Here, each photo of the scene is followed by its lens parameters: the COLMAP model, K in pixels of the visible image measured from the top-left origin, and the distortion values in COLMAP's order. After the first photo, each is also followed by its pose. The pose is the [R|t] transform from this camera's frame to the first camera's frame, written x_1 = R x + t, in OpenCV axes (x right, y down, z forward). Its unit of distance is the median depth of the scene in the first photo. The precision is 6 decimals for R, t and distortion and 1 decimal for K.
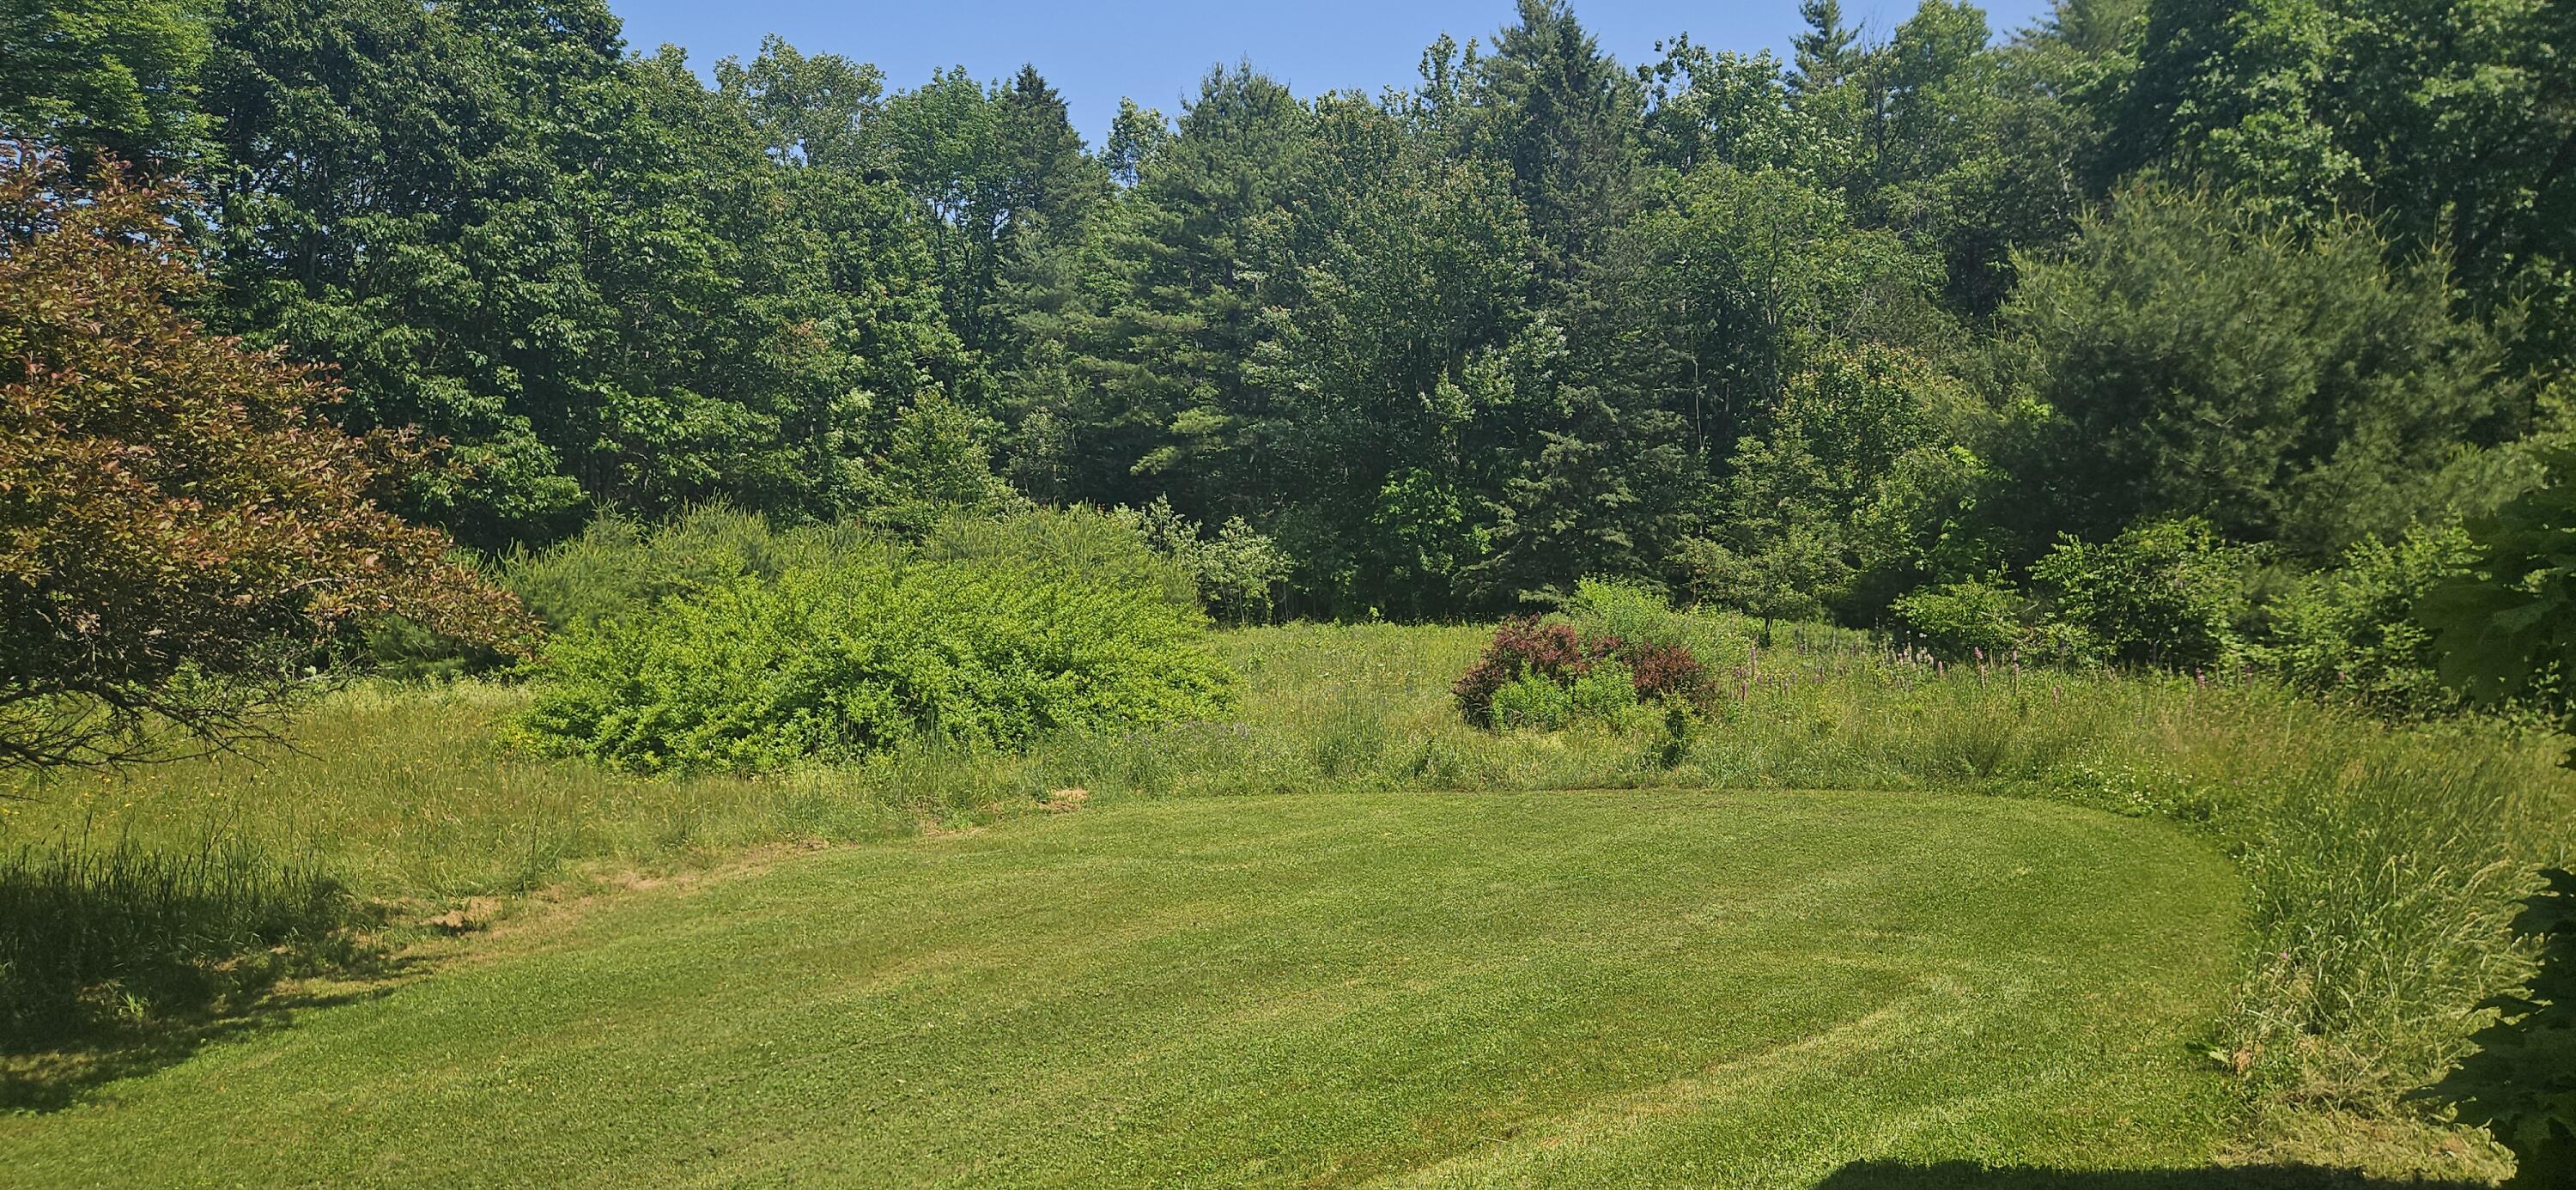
lens RADIAL K [[1707.4, 0, 1306.9], [0, 1707.4, 614.5], [0, 0, 1]] dist [0.011820, -0.009164]
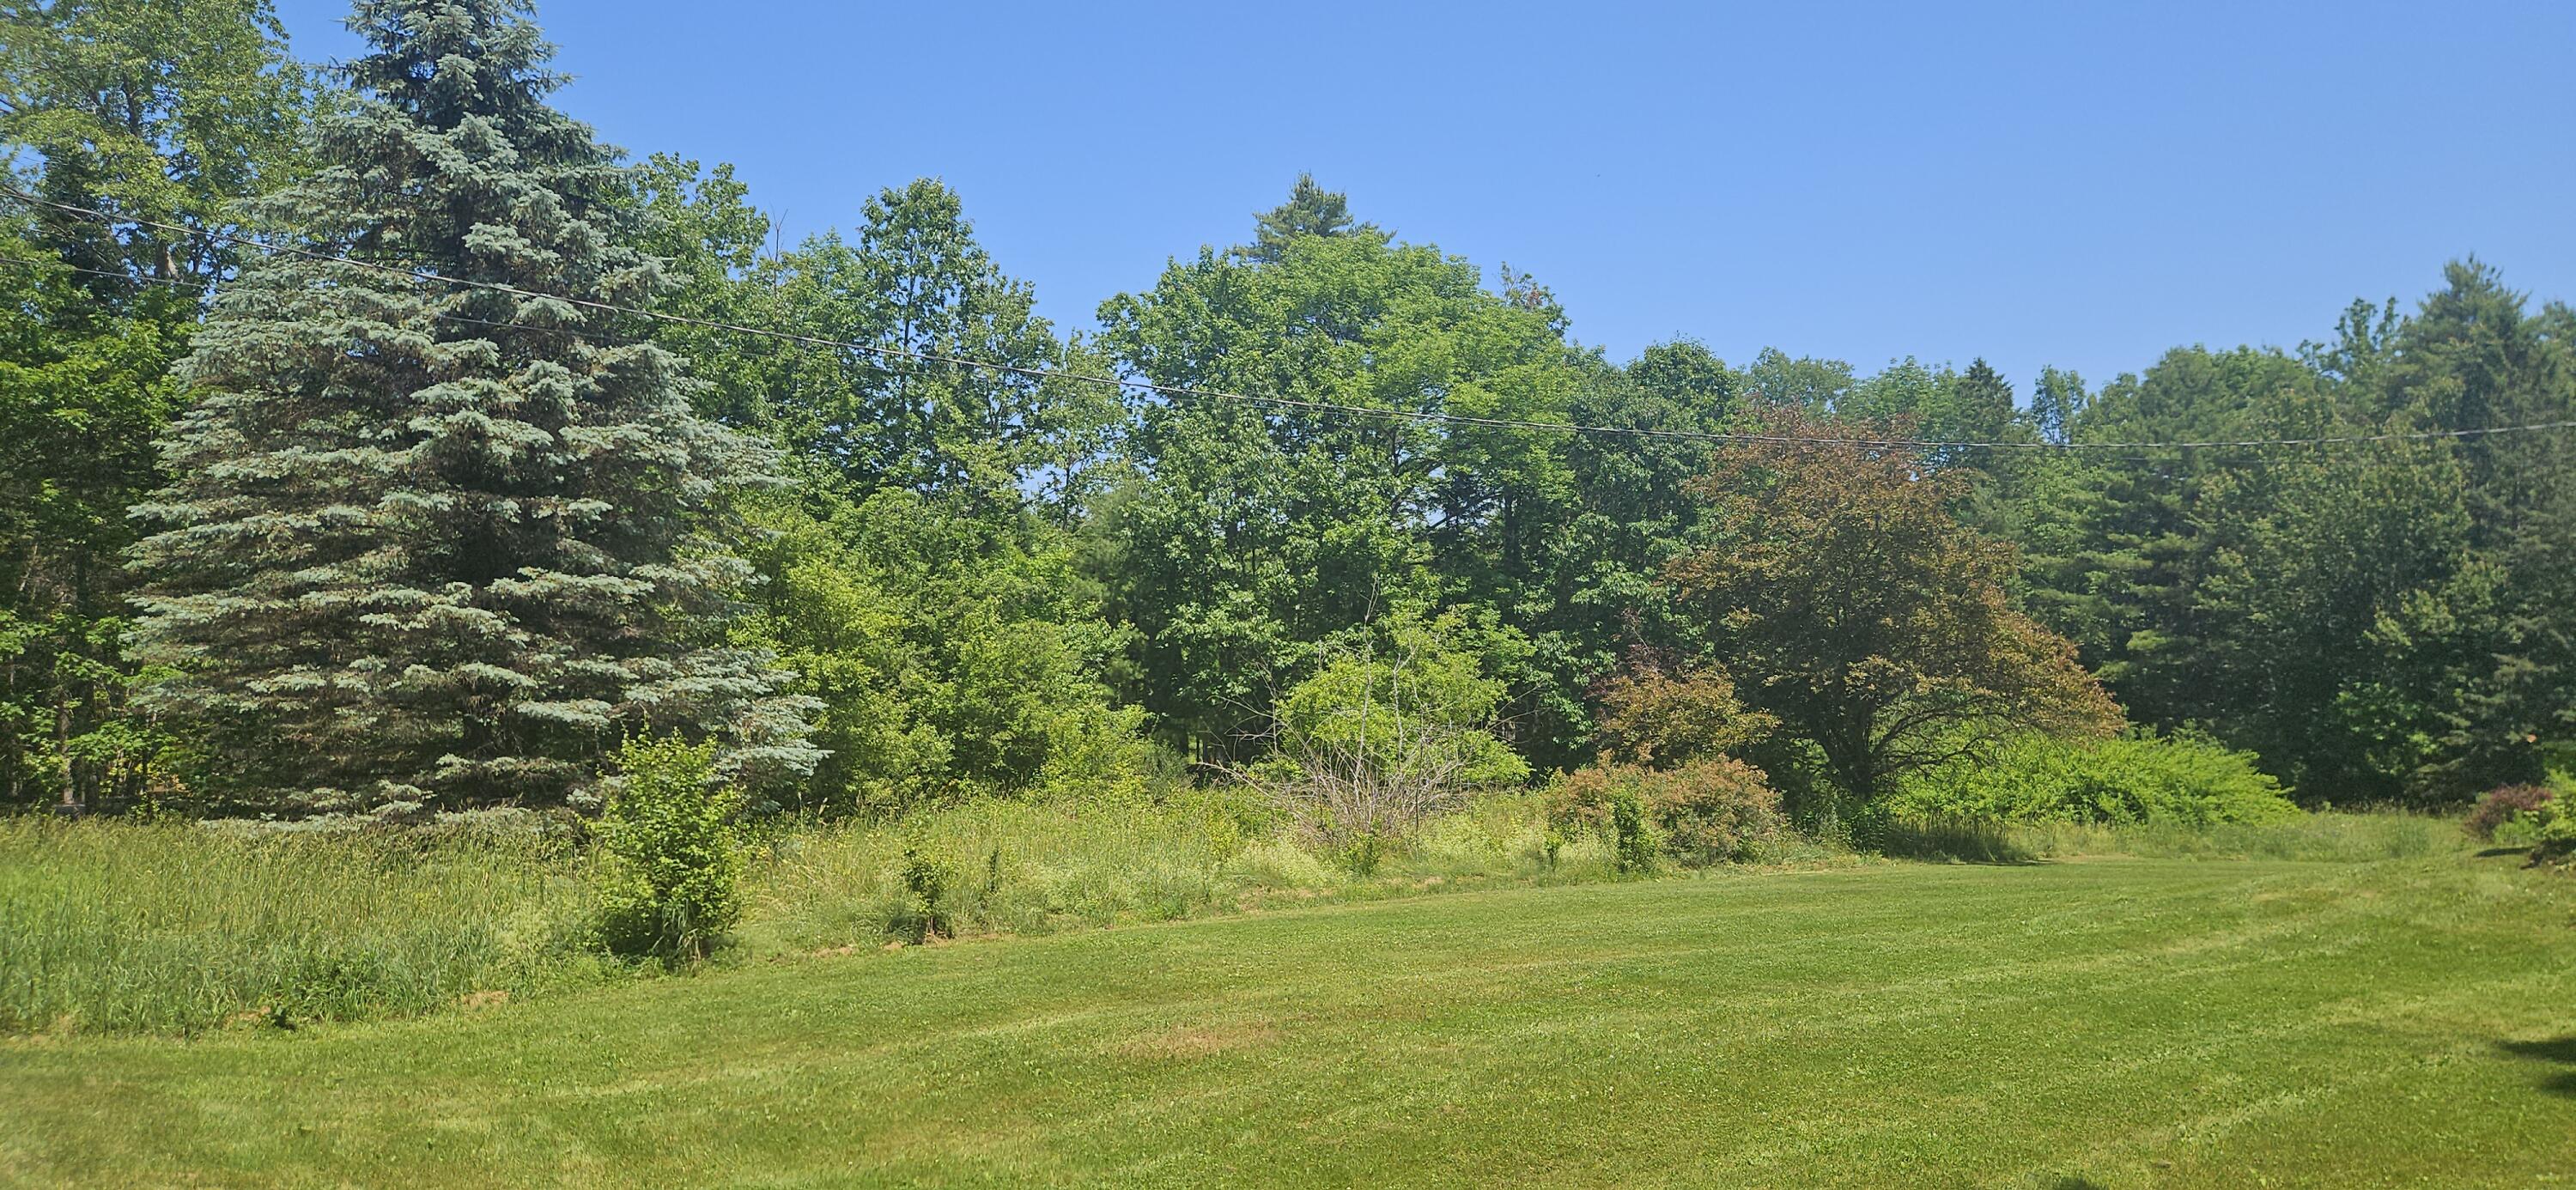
lens RADIAL K [[1707.4, 0, 1274.0], [0, 1707.4, 575.1], [0, 0, 1]] dist [0.011820, -0.009164]
pose [[0.894378, -0.008438, -0.447233, -0.085187], [-0.054524, 0.990310, -0.127723, 0.034616], [0.443977, 0.138618, 0.885251, -0.424205]]
